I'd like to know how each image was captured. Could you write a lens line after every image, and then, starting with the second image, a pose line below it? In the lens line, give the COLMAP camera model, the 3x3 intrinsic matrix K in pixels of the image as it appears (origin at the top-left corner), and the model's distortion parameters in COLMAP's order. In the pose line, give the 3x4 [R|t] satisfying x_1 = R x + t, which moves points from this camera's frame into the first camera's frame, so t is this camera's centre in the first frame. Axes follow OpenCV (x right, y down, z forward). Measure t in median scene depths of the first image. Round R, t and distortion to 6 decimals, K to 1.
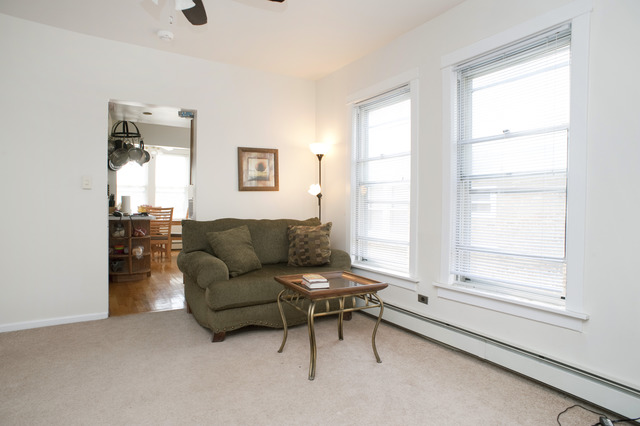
lens RADIAL K [[374.4, 0, 319.9], [0, 374.4, 210.6], [0, 0, 1]] dist [-0.009918, 0.001152]
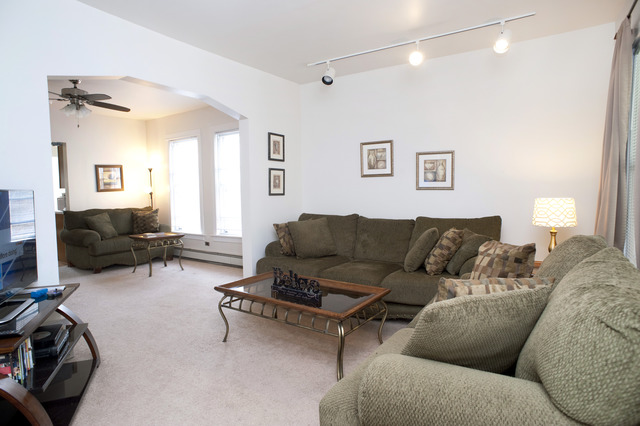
lens RADIAL K [[374.4, 0, 316.2], [0, 374.4, 211.5], [0, 0, 1]] dist [-0.009918, 0.001152]
pose [[0.918730, -0.047767, 0.391987, 0.021711], [0.028390, 0.998078, 0.055084, -0.034457], [-0.393864, -0.039478, 0.918320, -0.997991]]
